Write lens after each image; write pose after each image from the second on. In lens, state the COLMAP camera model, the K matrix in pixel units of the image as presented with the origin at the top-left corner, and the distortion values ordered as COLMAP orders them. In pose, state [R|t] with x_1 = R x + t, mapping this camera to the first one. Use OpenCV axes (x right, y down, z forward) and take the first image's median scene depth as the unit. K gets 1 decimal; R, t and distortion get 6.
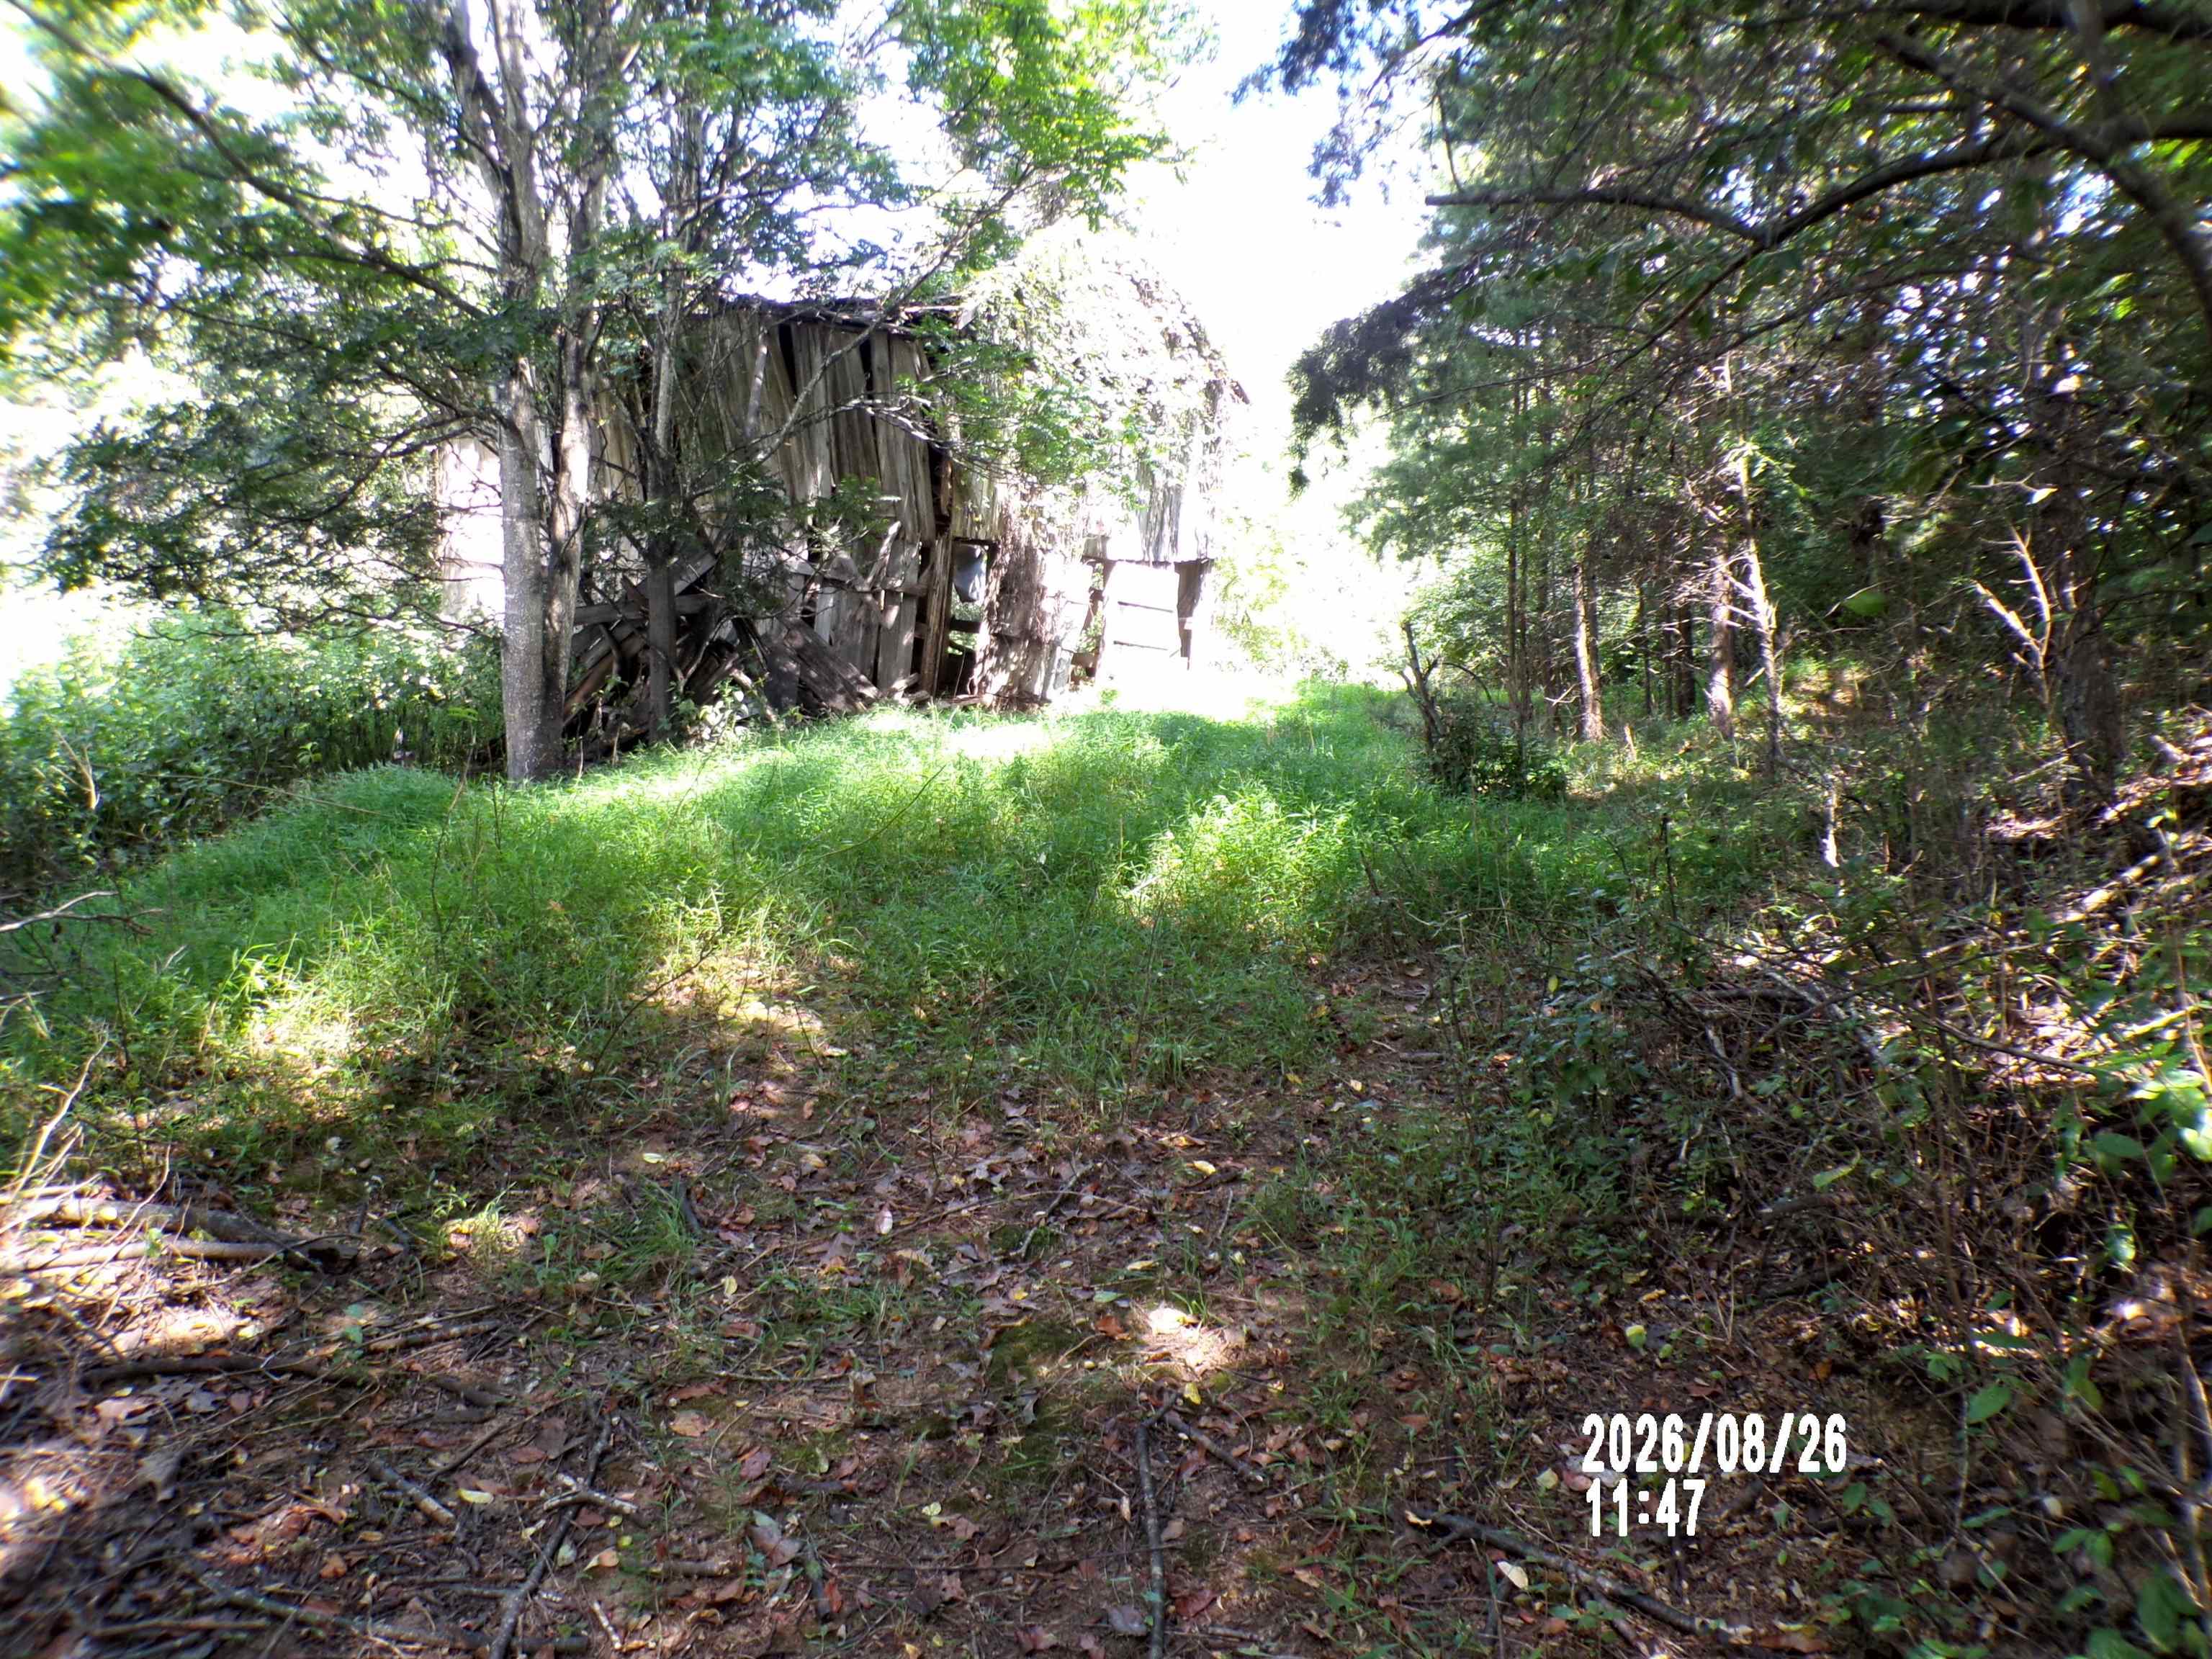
lens RADIAL K [[1549.9, 0, 1101.6], [0, 1549.9, 826.1], [0, 0, 1]] dist [-0.043670, 0.000313]
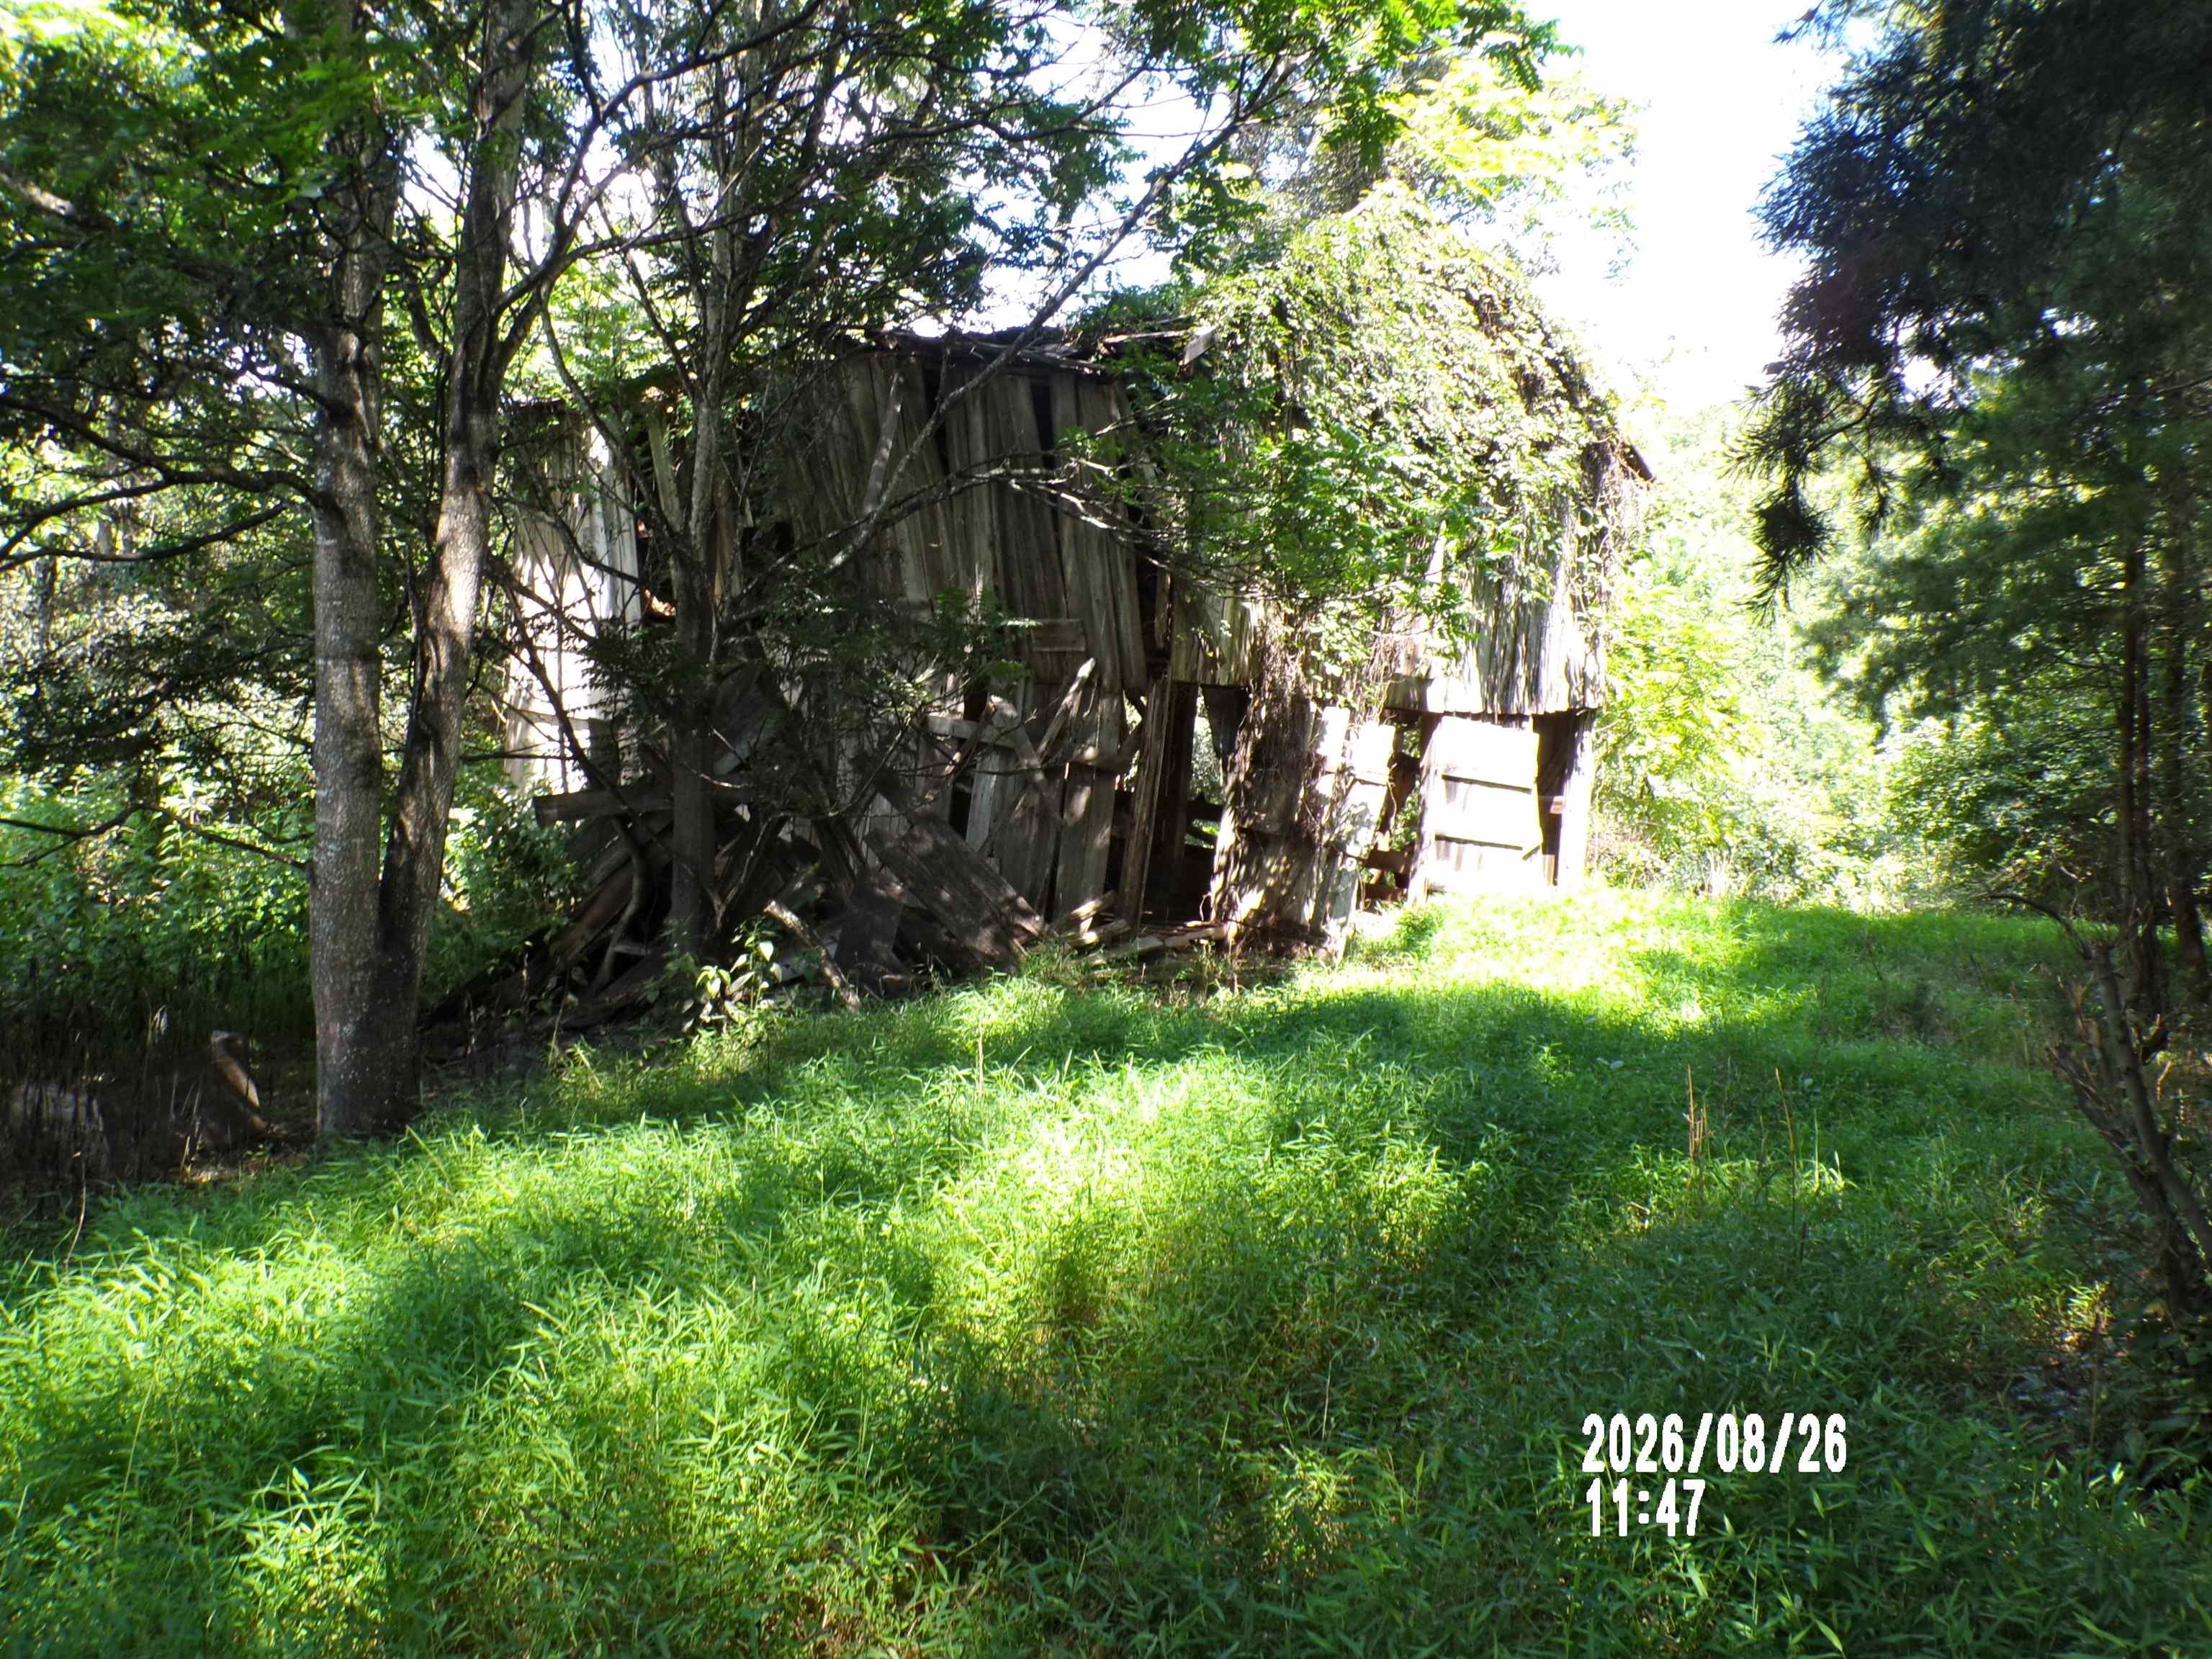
lens RADIAL K [[1834.7, 0, 1113.5], [0, 1834.7, 827.9], [0, 0, 1]] dist [-0.019797, 0.002298]
pose [[0.981407, 0.008519, -0.191751, 0.025134], [-0.027669, 0.994859, -0.097415, -0.048346], [0.189935, 0.100909, 0.976597, 0.239476]]
